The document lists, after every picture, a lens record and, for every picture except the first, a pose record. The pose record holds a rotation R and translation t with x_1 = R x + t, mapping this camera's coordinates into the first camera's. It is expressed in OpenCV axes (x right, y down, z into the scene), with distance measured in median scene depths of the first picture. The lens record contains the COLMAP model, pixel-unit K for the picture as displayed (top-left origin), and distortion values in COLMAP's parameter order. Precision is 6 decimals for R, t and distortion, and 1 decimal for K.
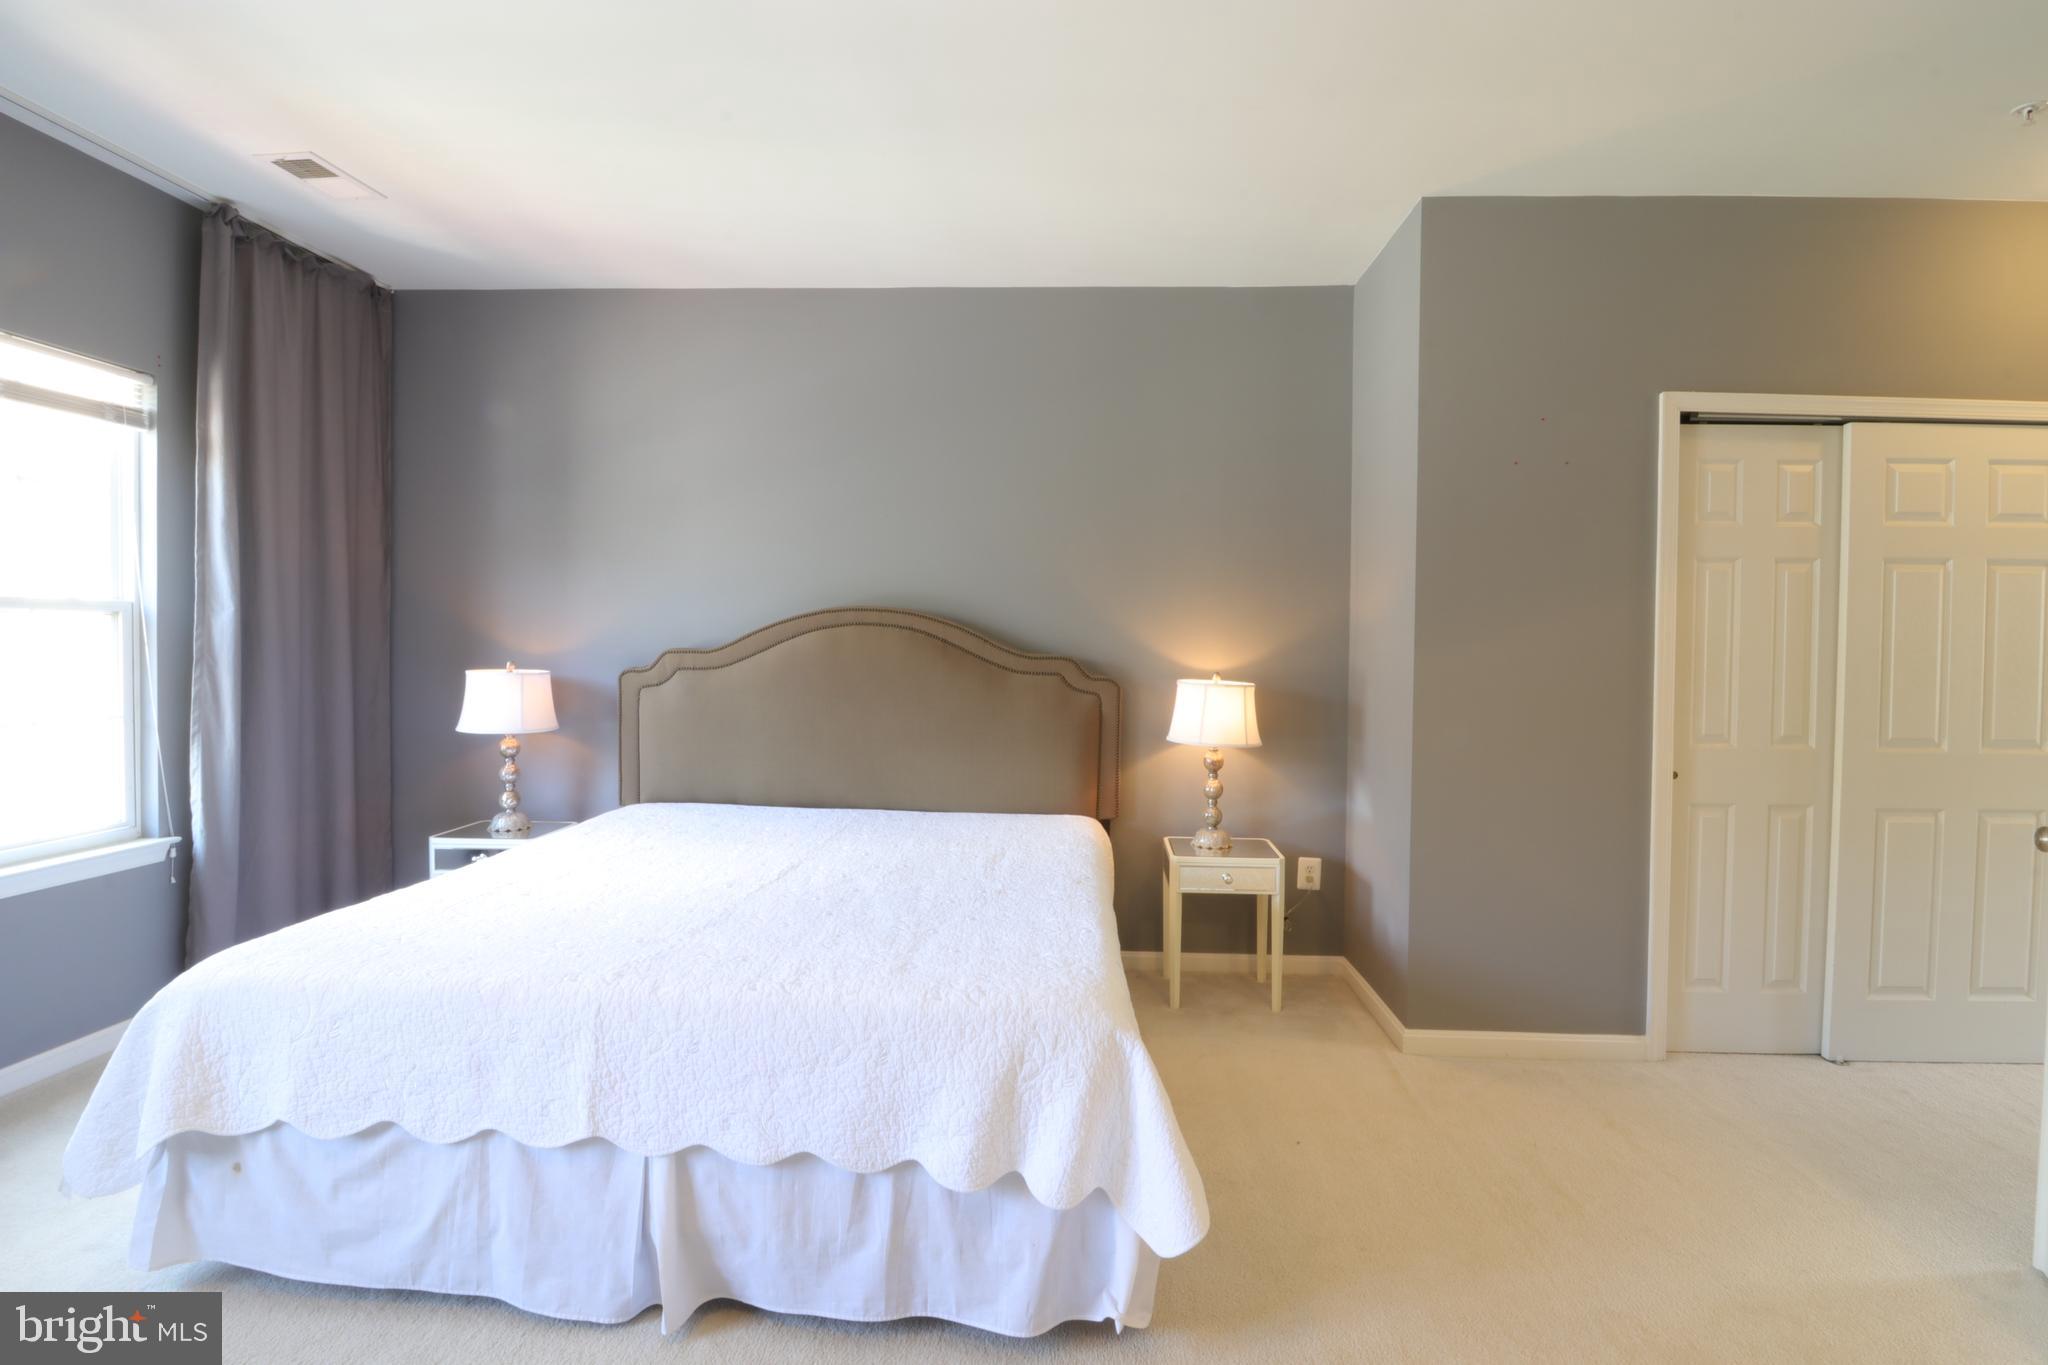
lens RADIAL K [[947.2, 0, 1033.6], [0, 947.2, 668.8], [0, 0, 1]] dist [0.003794, -0.015034]
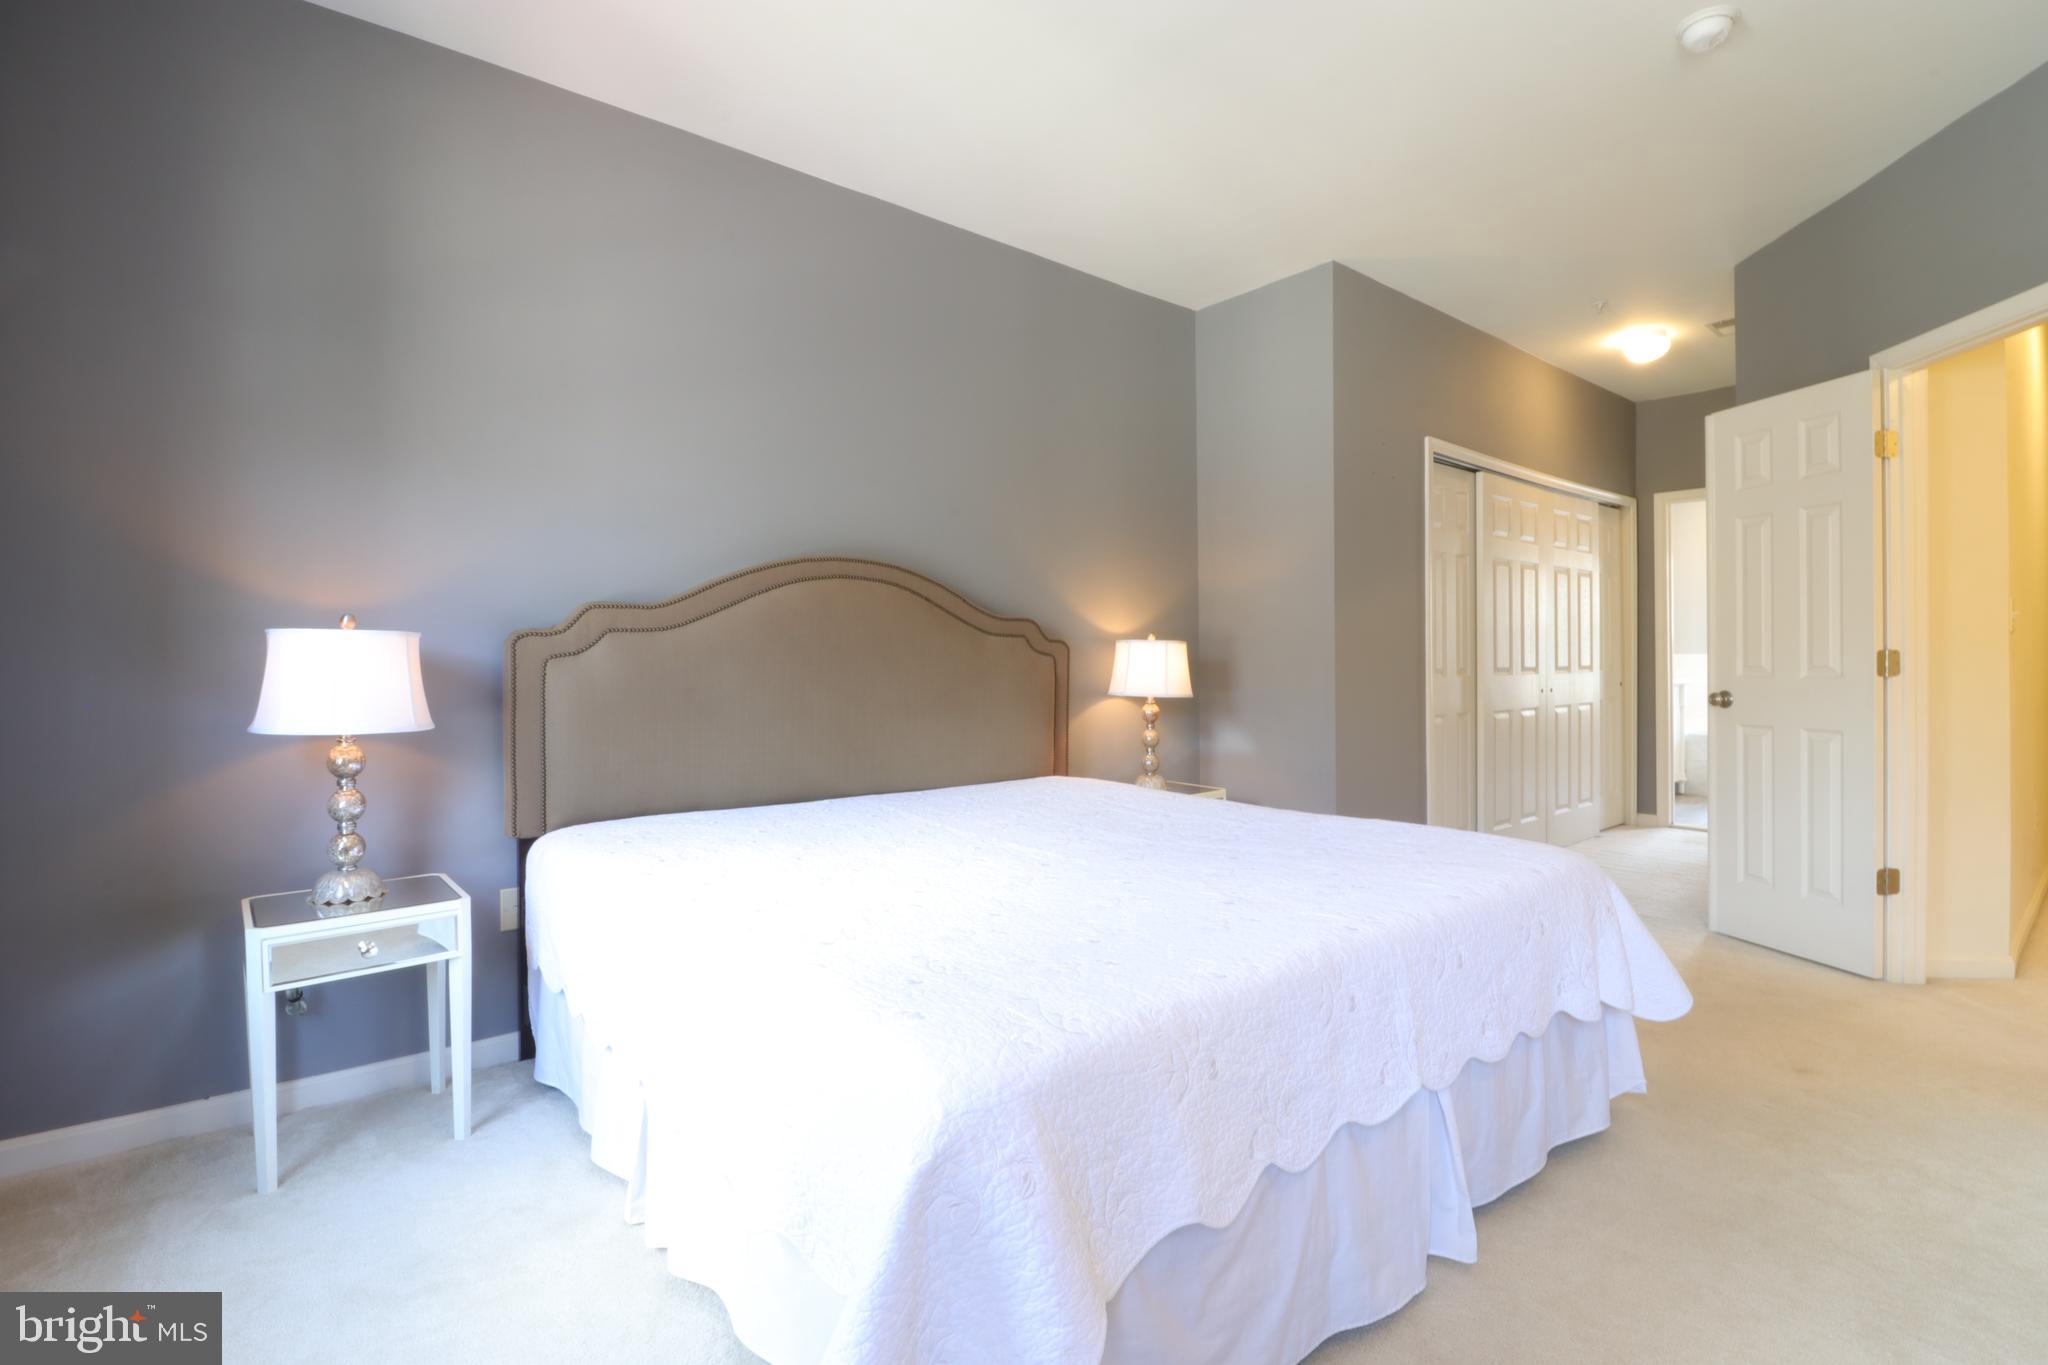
lens RADIAL K [[947.2, 0, 1033.6], [0, 947.2, 668.8], [0, 0, 1]] dist [0.003794, -0.015034]
pose [[0.727867, -0.022978, 0.685333, -0.644535], [0.037250, 0.999288, -0.006058, 0.045754], [-0.684706, 0.029938, 0.728204, 0.276418]]
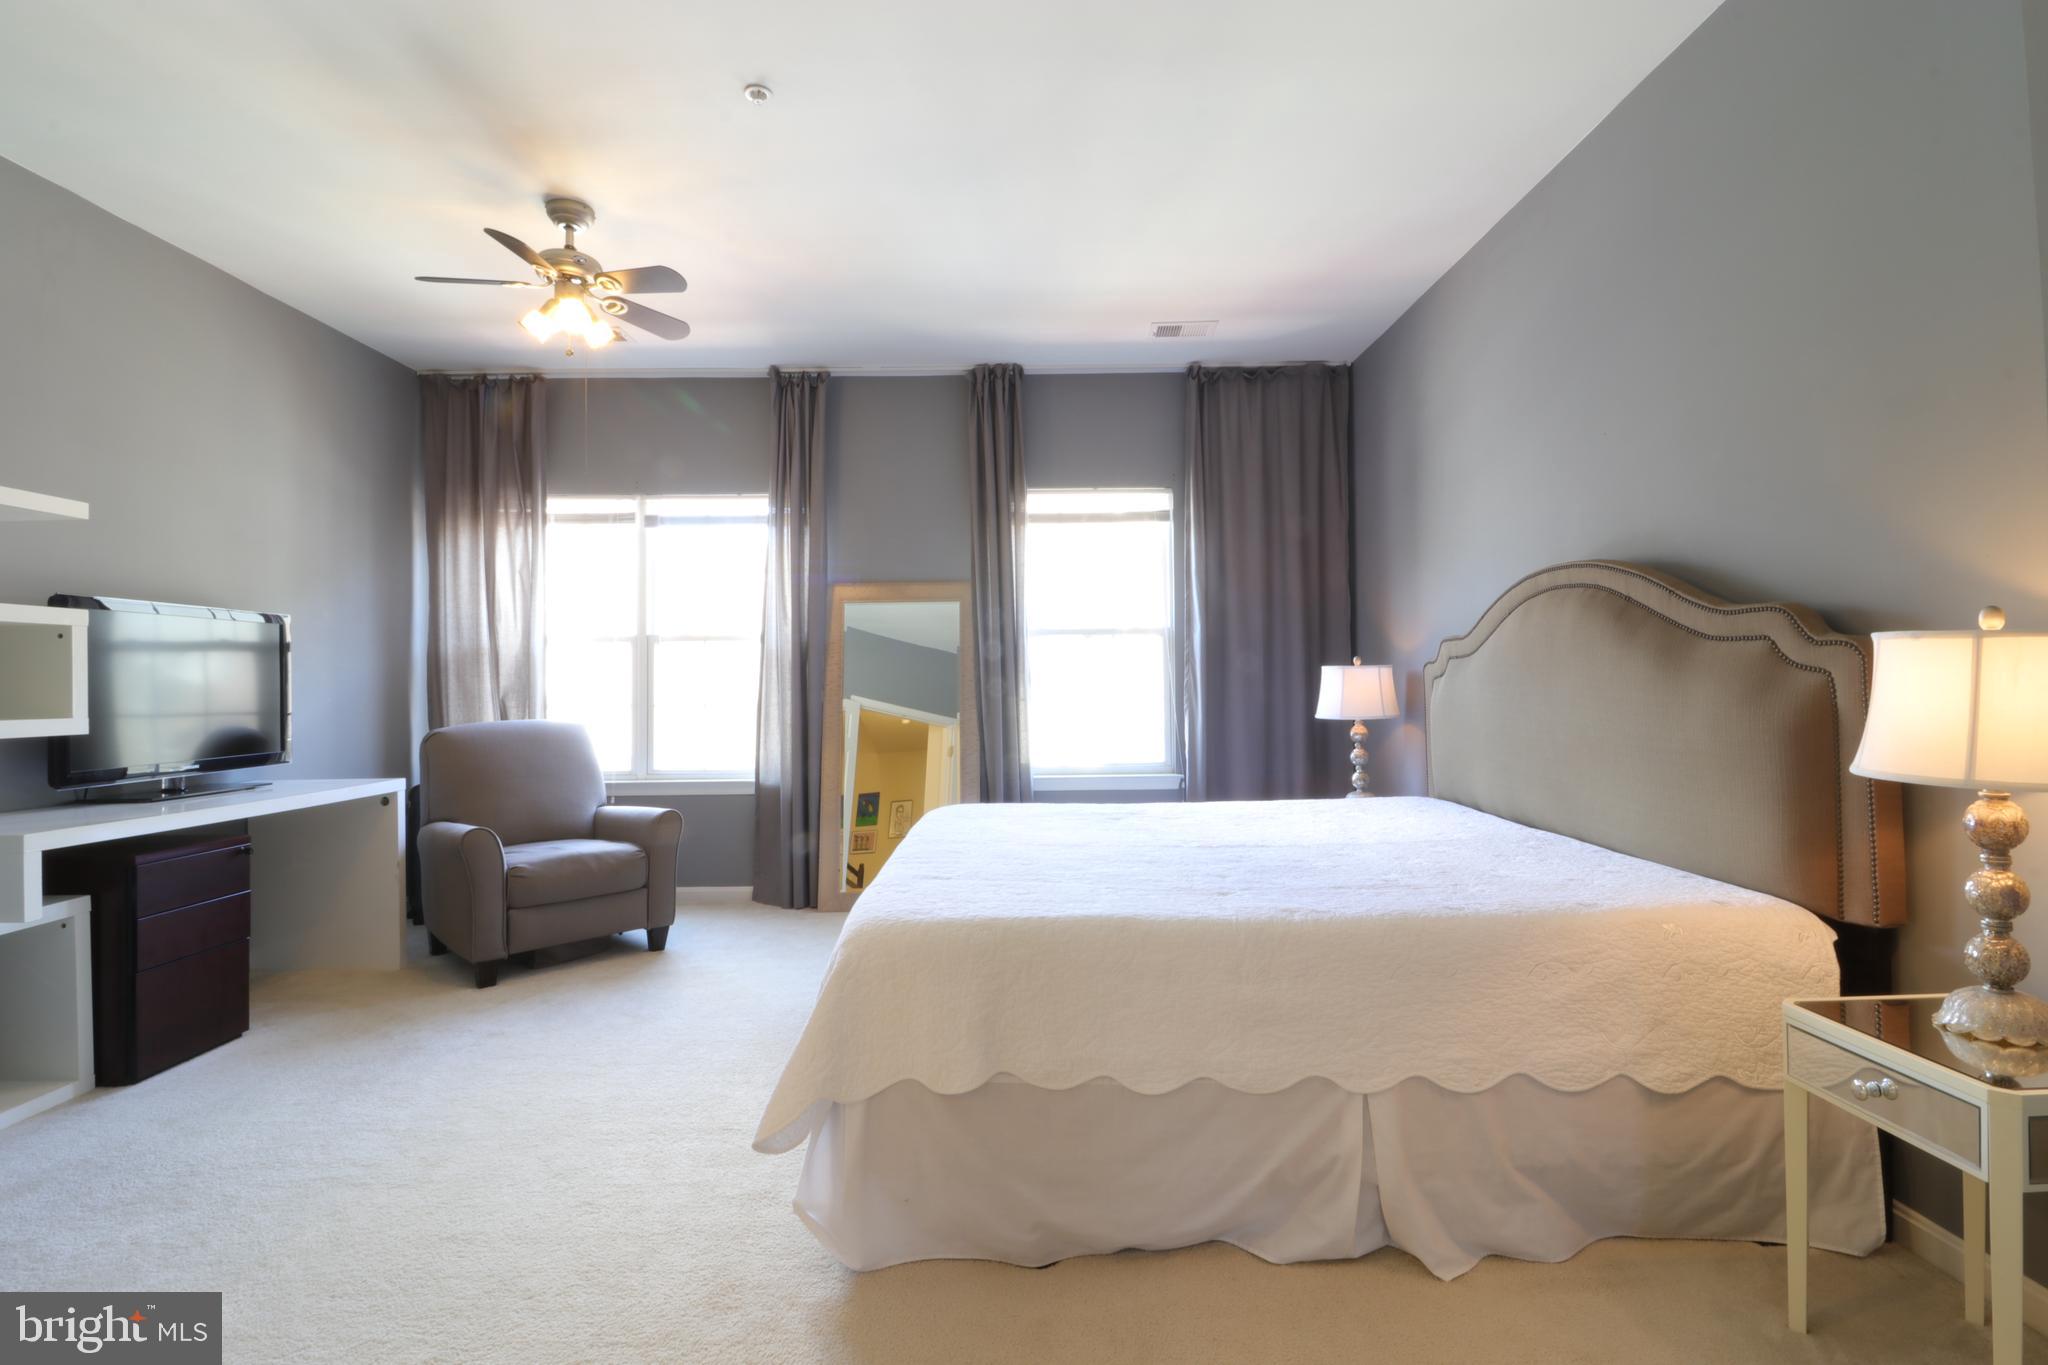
lens RADIAL K [[947.2, 0, 1033.6], [0, 947.2, 668.8], [0, 0, 1]] dist [0.003794, -0.015034]
pose [[0.065712, -0.032217, -0.997318, 0.548269], [-0.010847, 0.999397, -0.032999, 0.046943], [0.997780, 0.012986, 0.065323, 0.539273]]
